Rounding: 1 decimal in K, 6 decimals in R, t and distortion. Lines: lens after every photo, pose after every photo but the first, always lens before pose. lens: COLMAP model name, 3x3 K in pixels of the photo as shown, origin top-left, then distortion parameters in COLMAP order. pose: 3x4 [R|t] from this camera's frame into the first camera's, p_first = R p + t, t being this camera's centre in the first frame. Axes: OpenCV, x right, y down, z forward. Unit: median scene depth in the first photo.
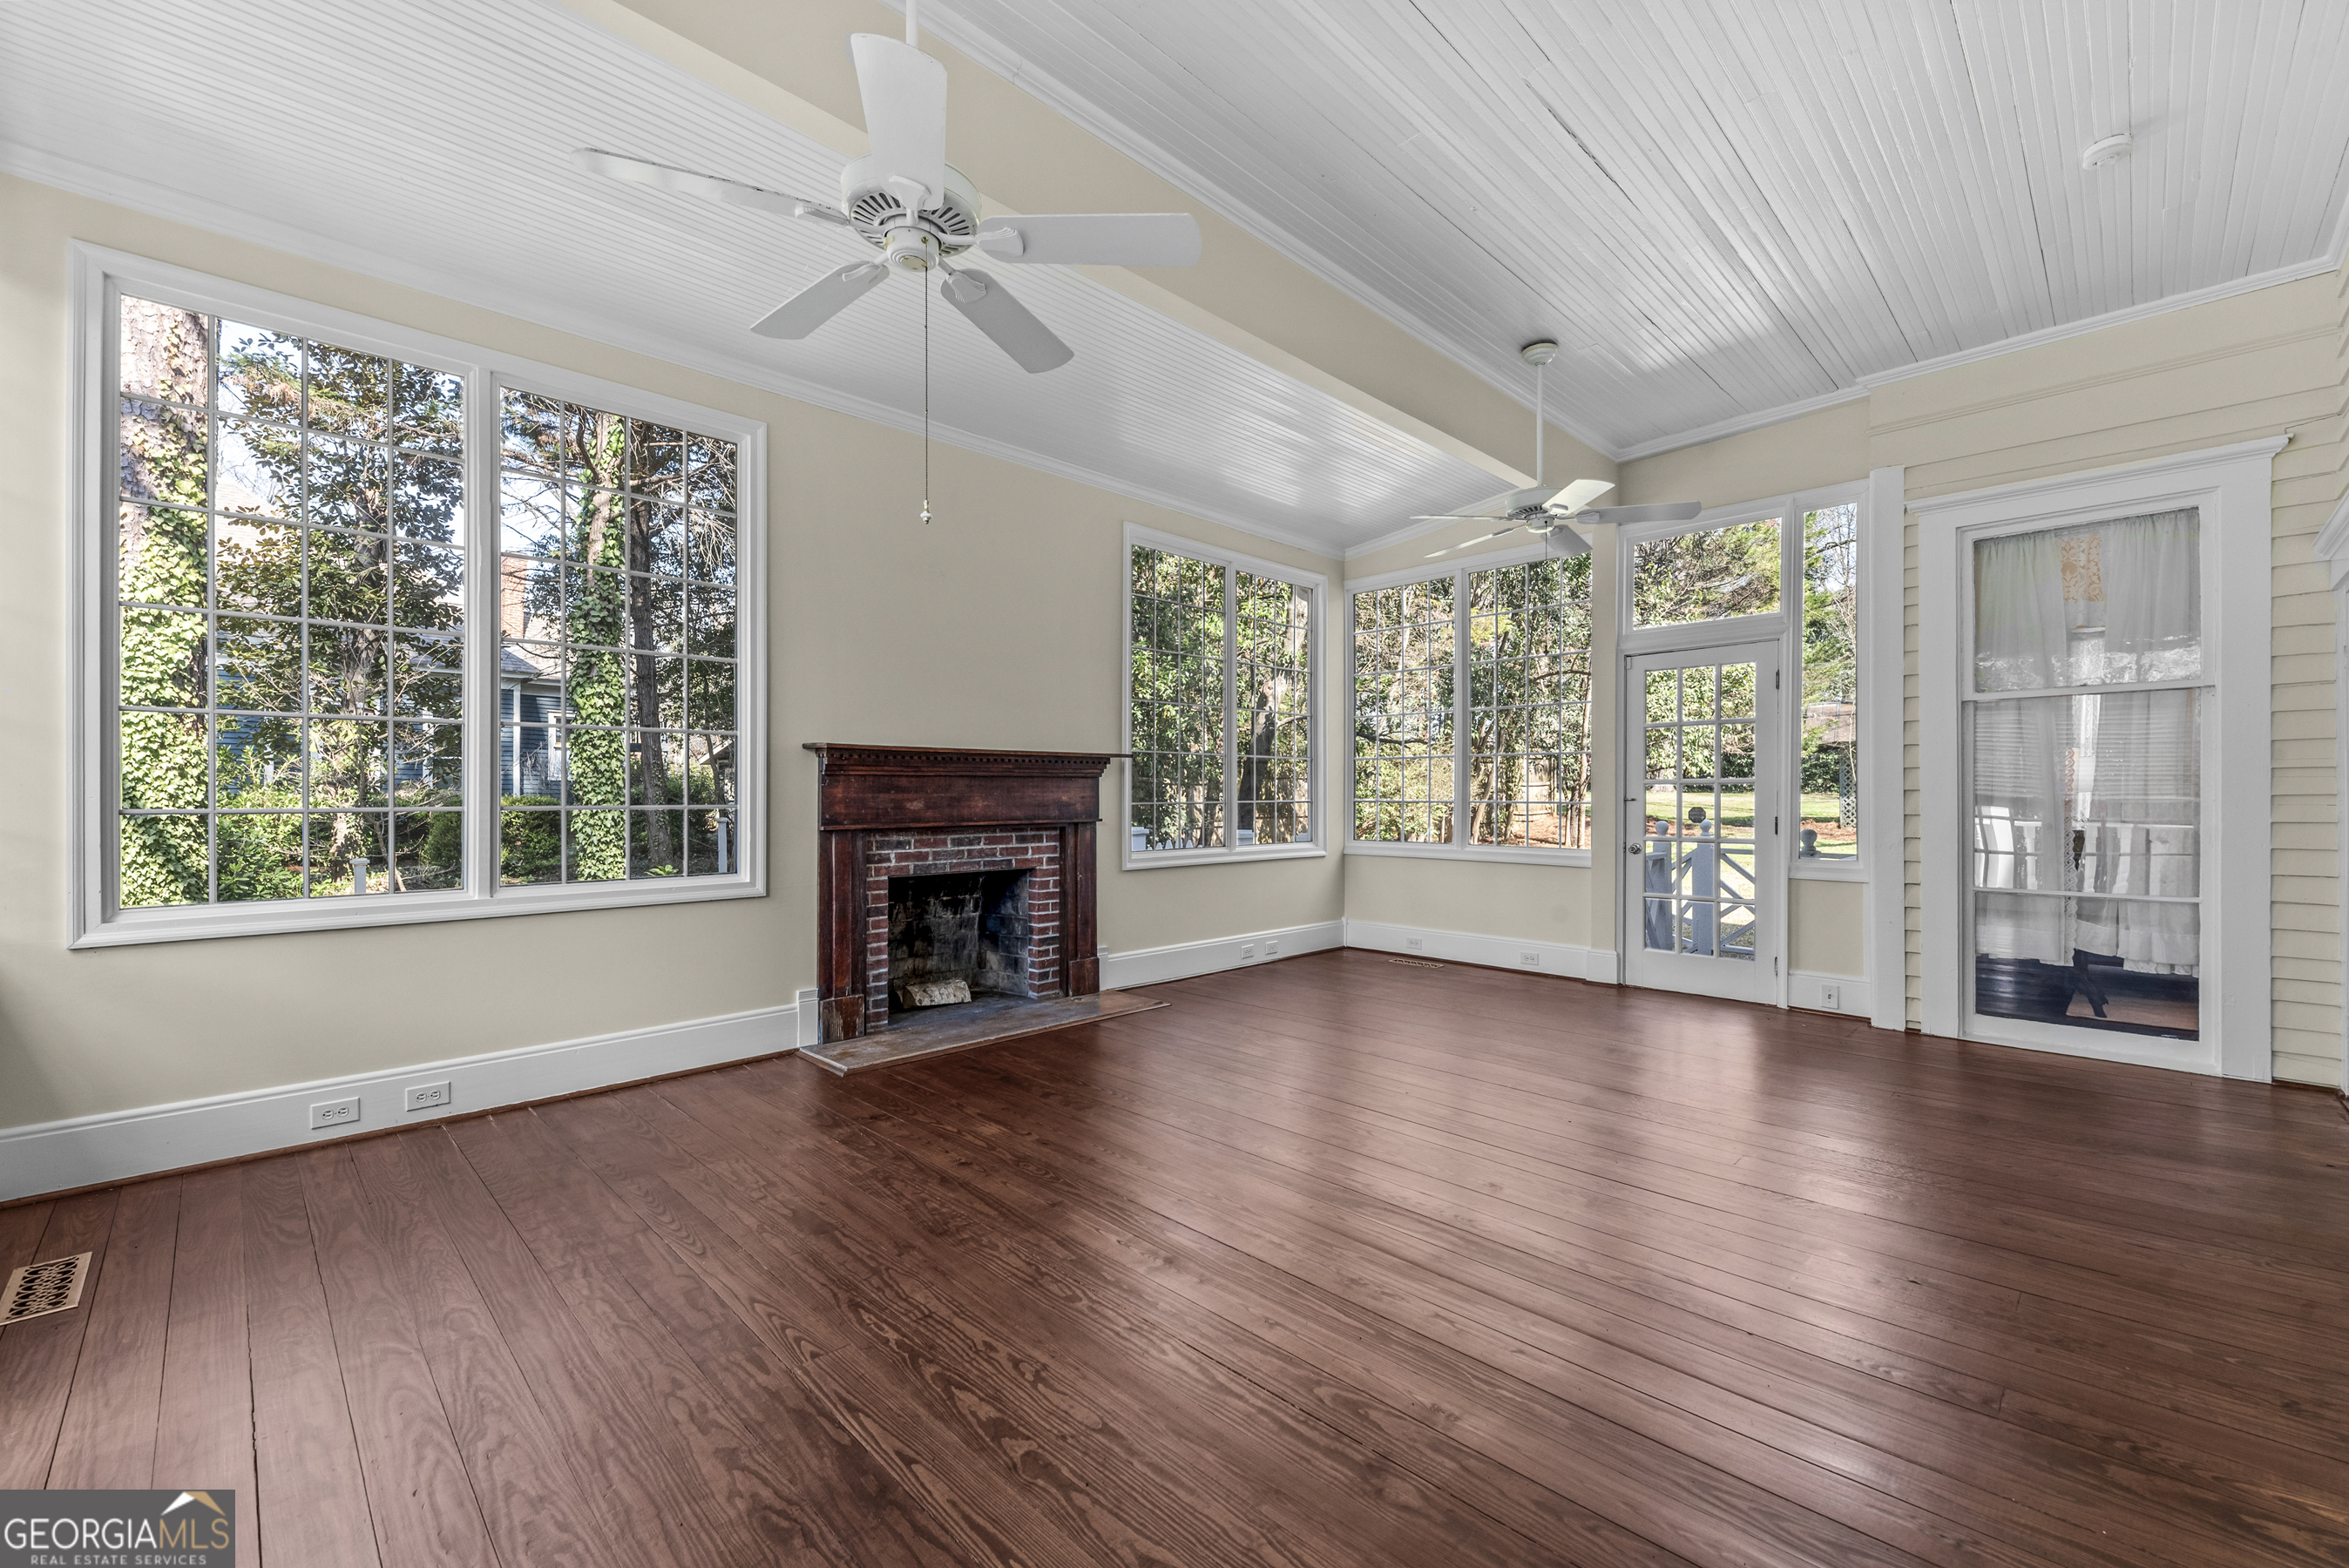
lens RADIAL K [[957.0, 0, 1170.3], [0, 957.0, 783.5], [0, 0, 1]] dist [0.003579, -0.001343]
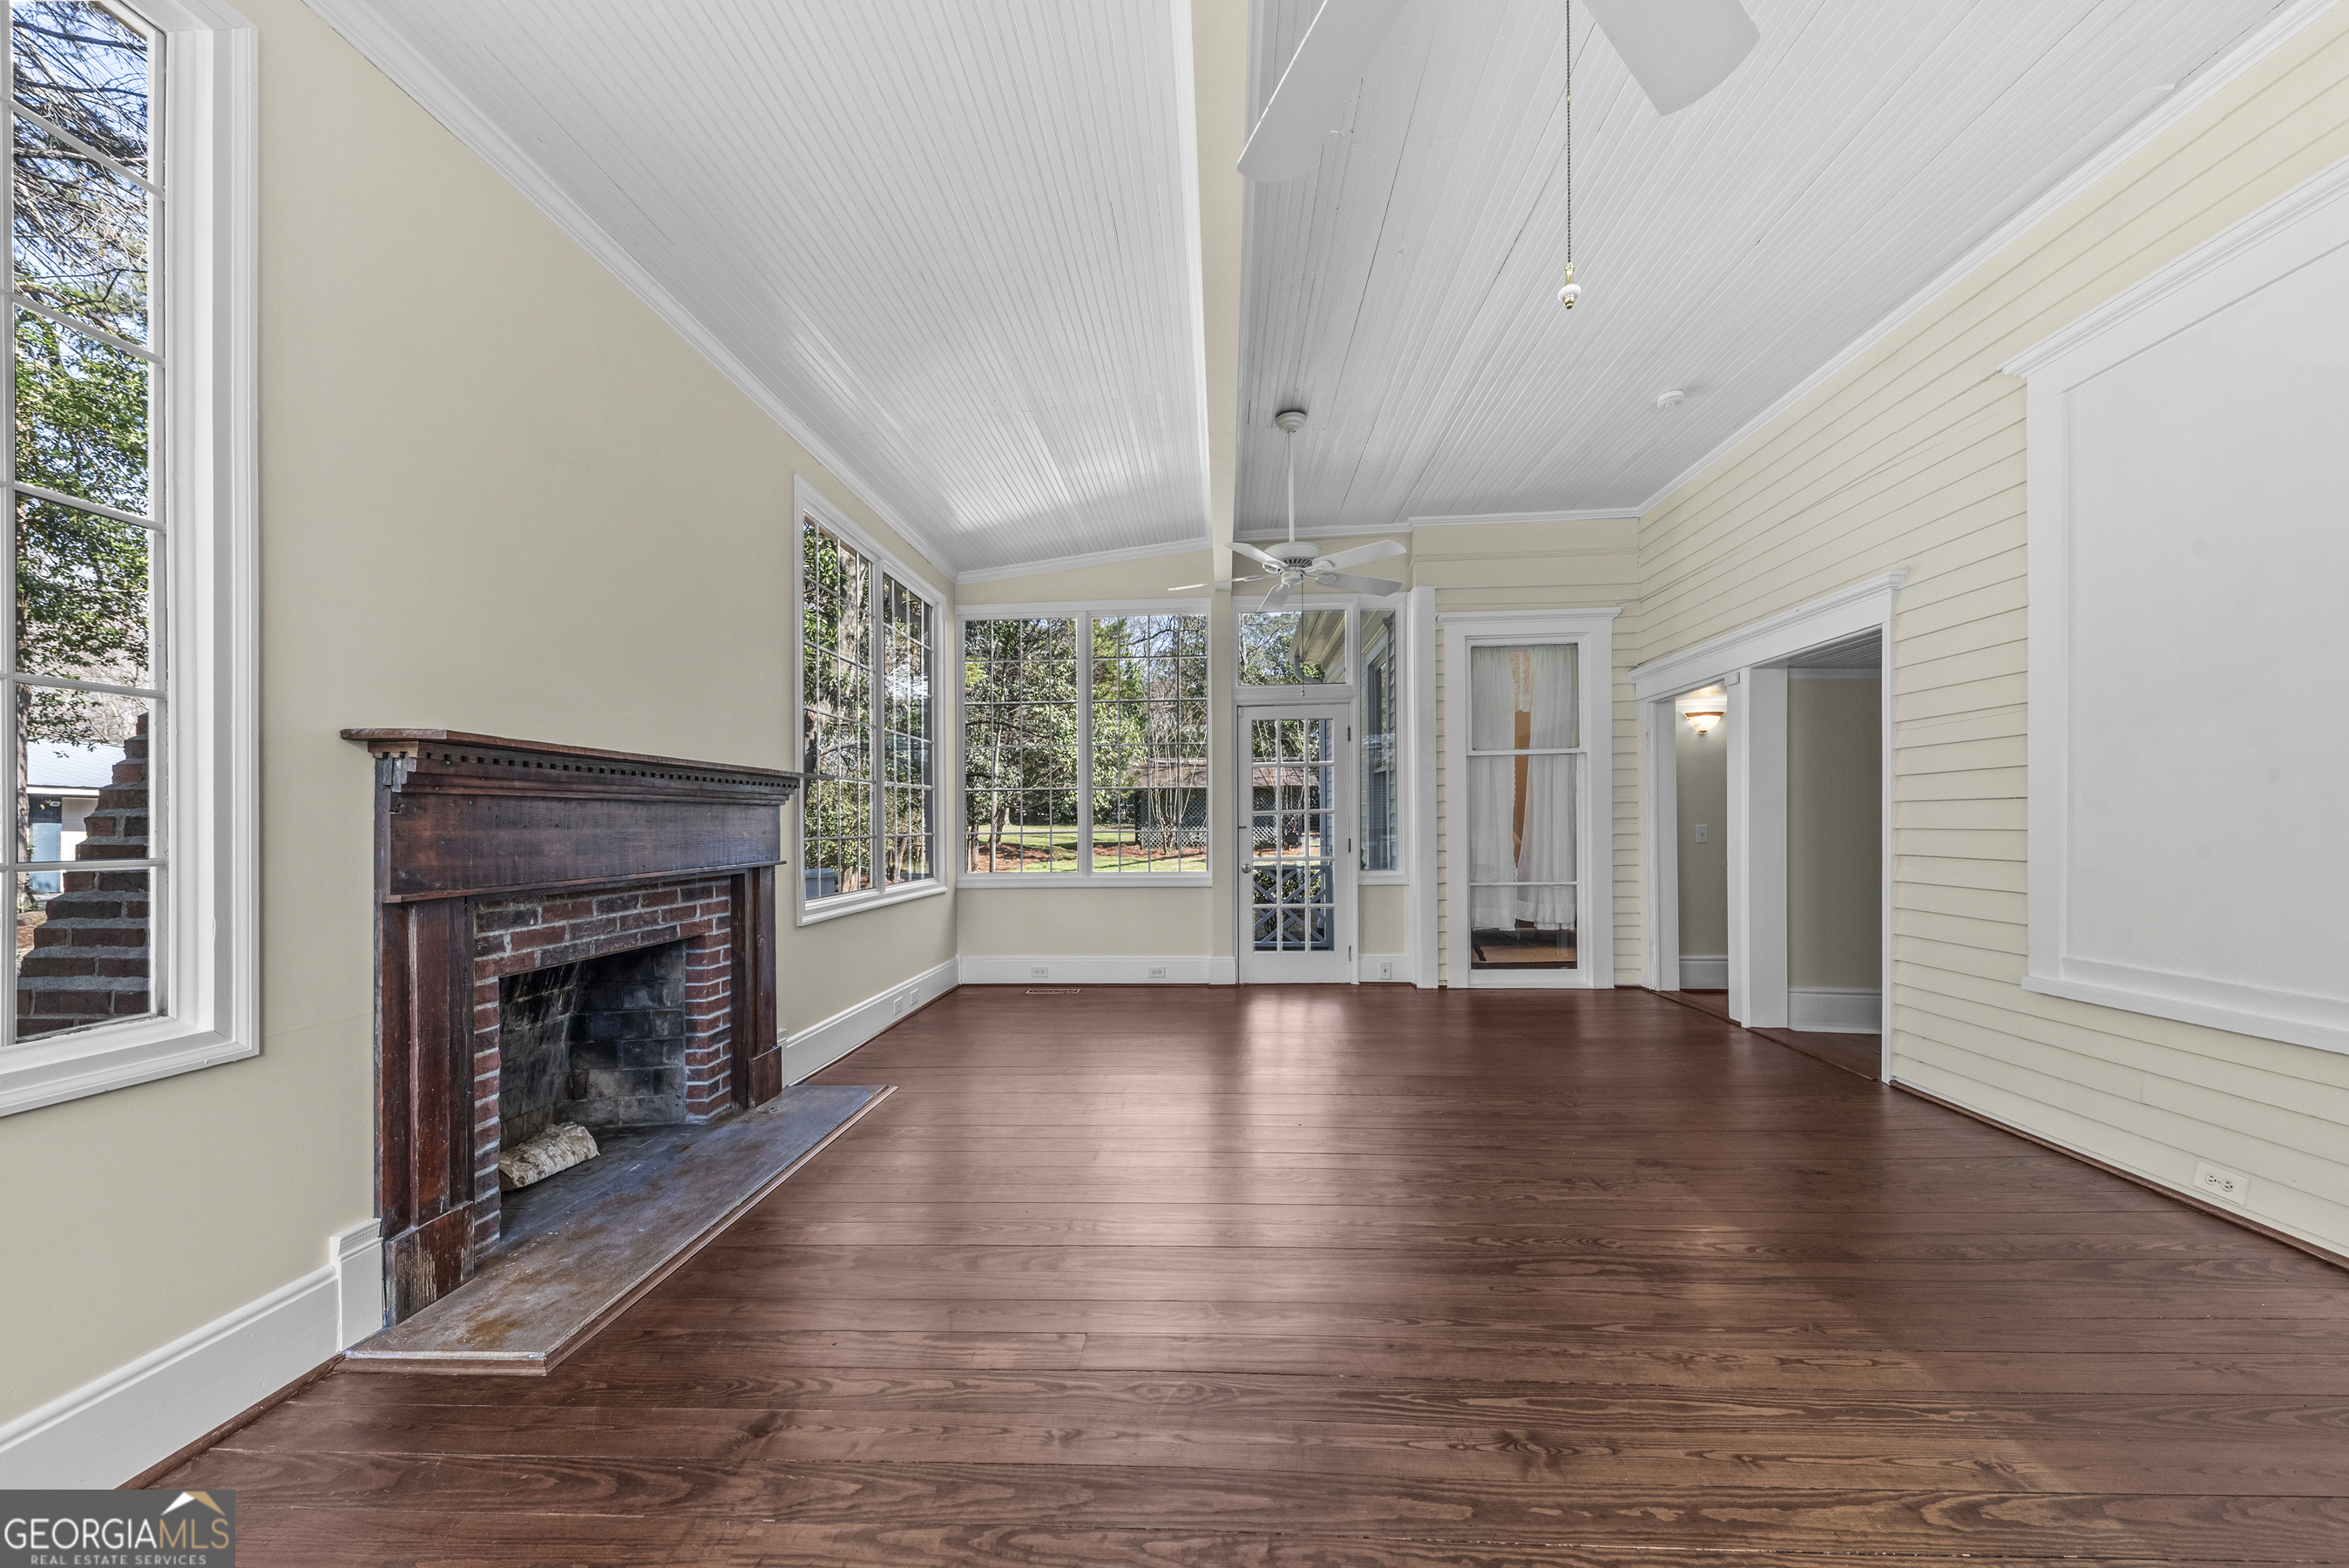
lens RADIAL K [[824.3, 0, 1187.3], [0, 824.3, 814.1], [0, 0, 1]] dist [0.007361, -0.001475]
pose [[0.733323, -0.001143, 0.679880, -0.313033], [0.005417, 0.999977, -0.004161, 0.005220], [-0.679859, 0.006734, 0.733312, 0.345352]]
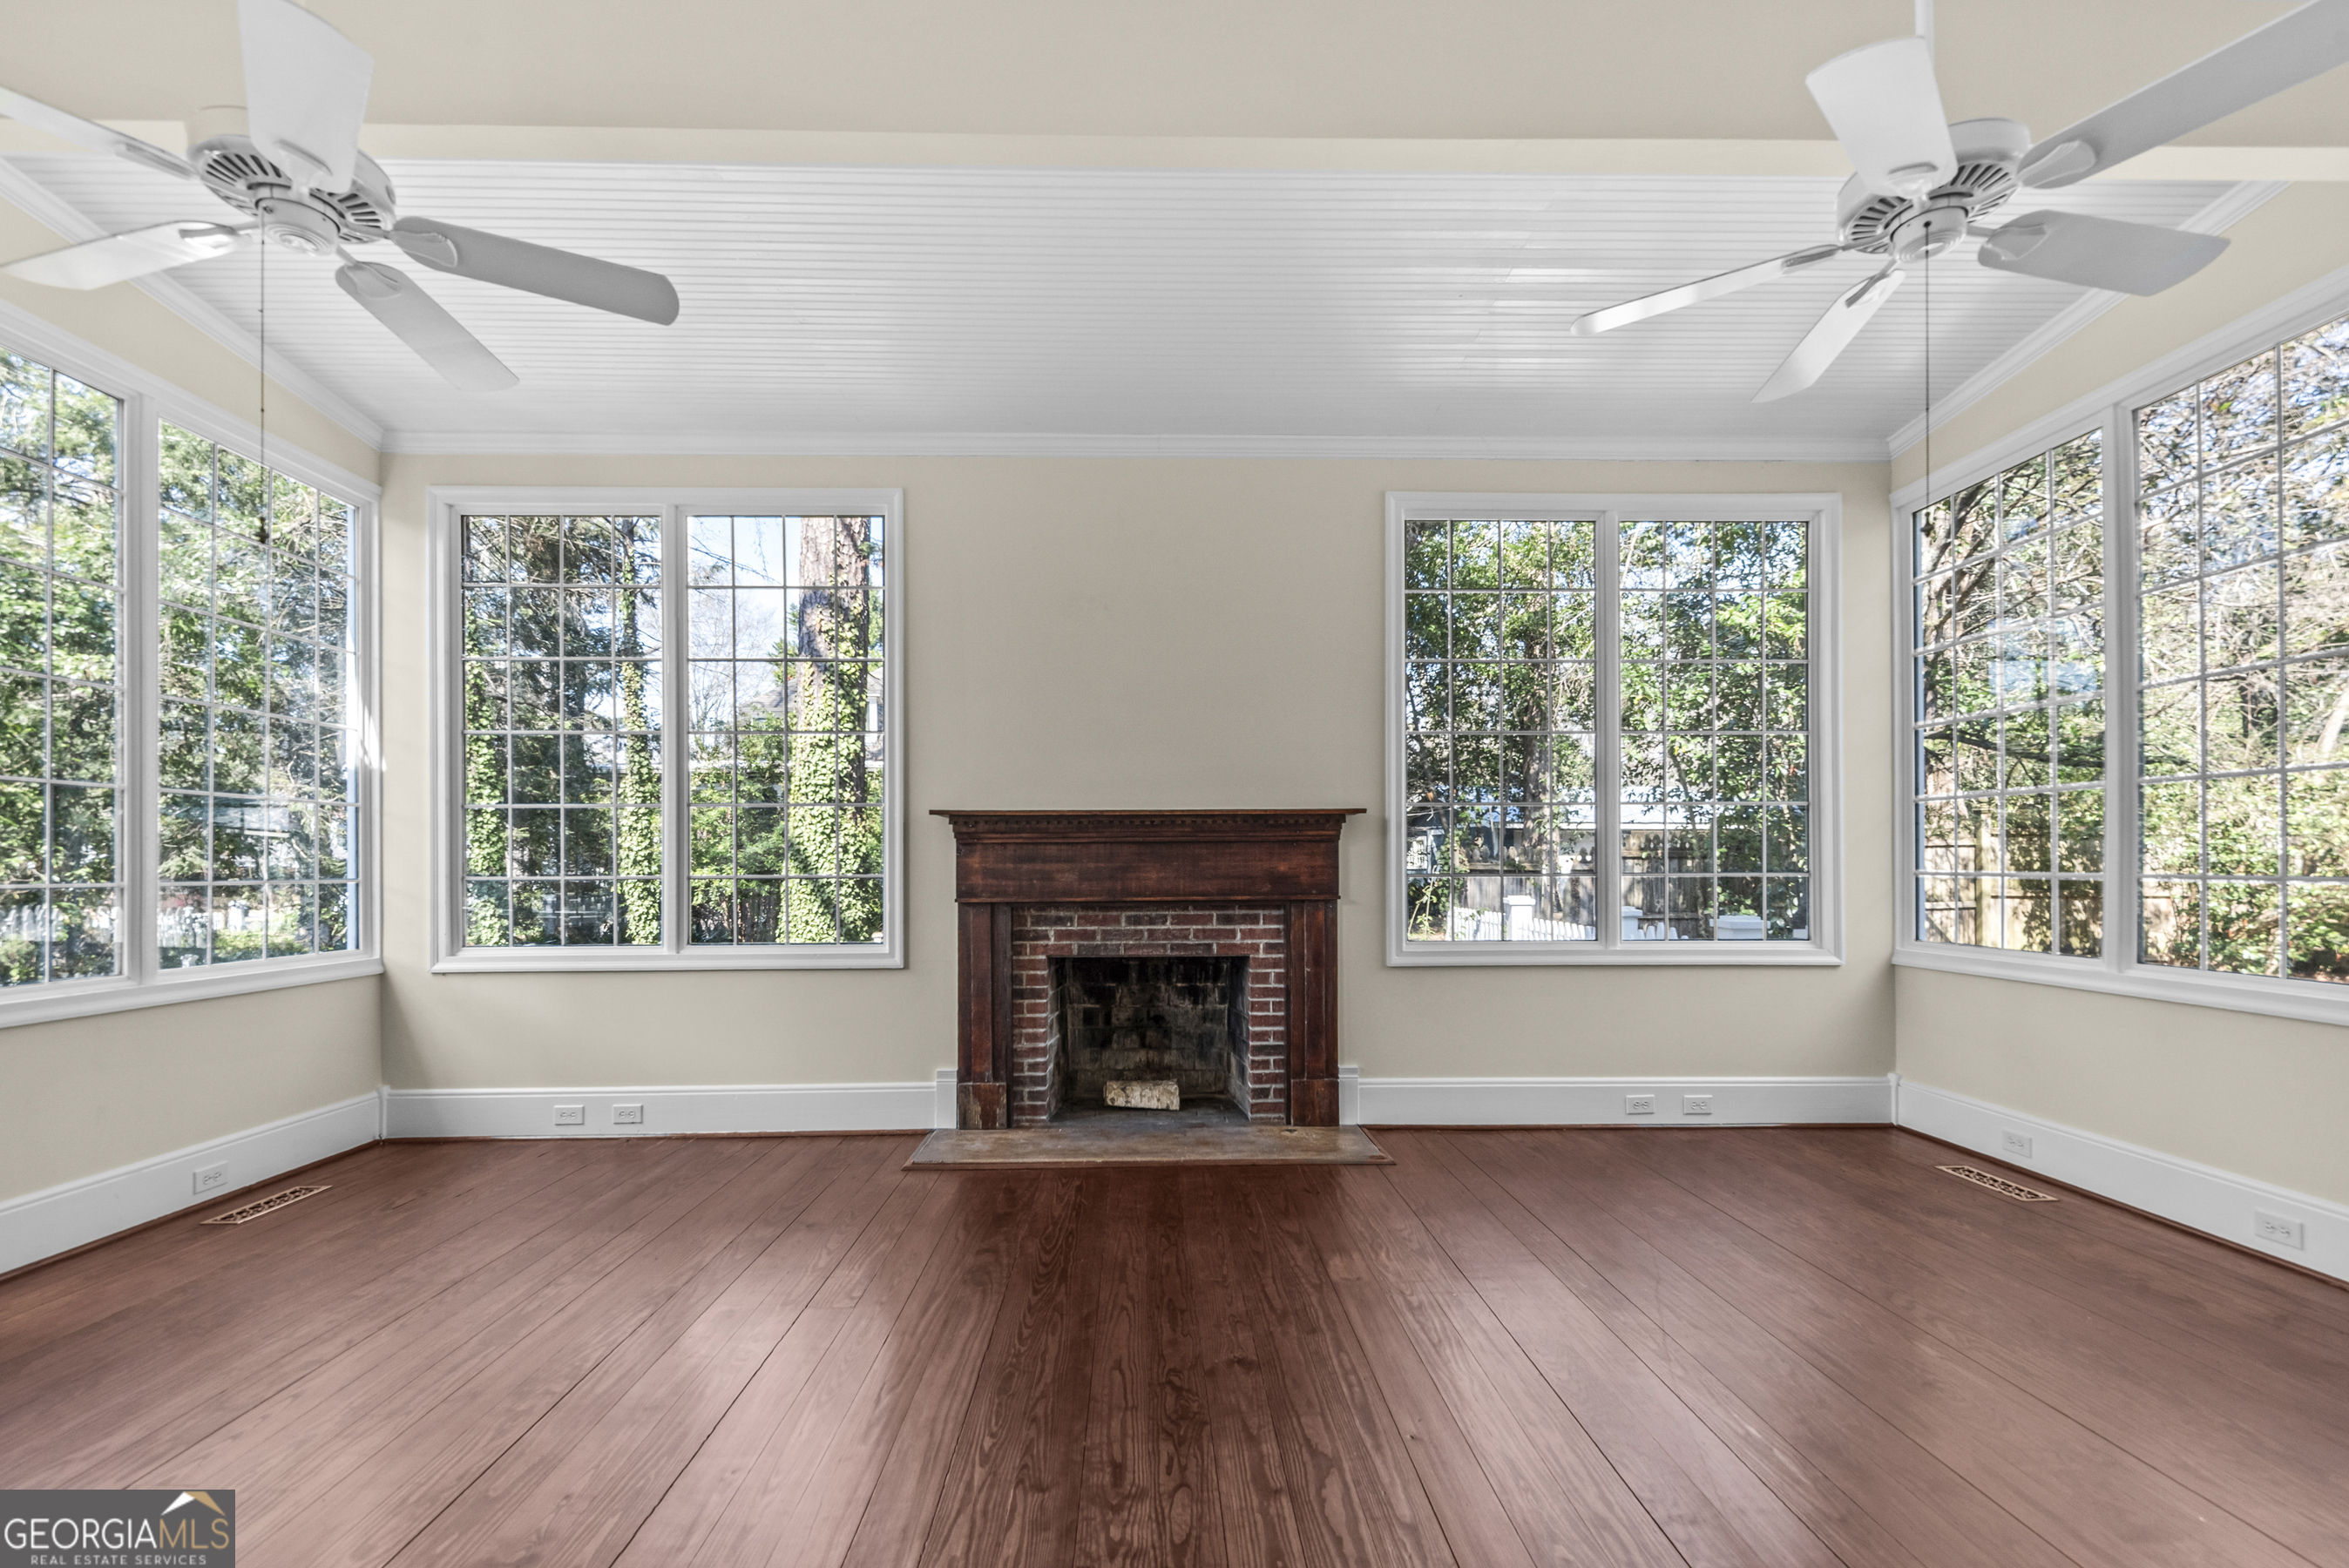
lens RADIAL K [[957.0, 0, 1156.8], [0, 957.0, 855.1], [0, 0, 1]] dist [0.003579, -0.001343]
pose [[0.726668, -0.008698, -0.686934, 0.378253], [0.011317, 0.999936, -0.000689, 0.004226], [0.686896, -0.007273, 0.726719, 0.398560]]
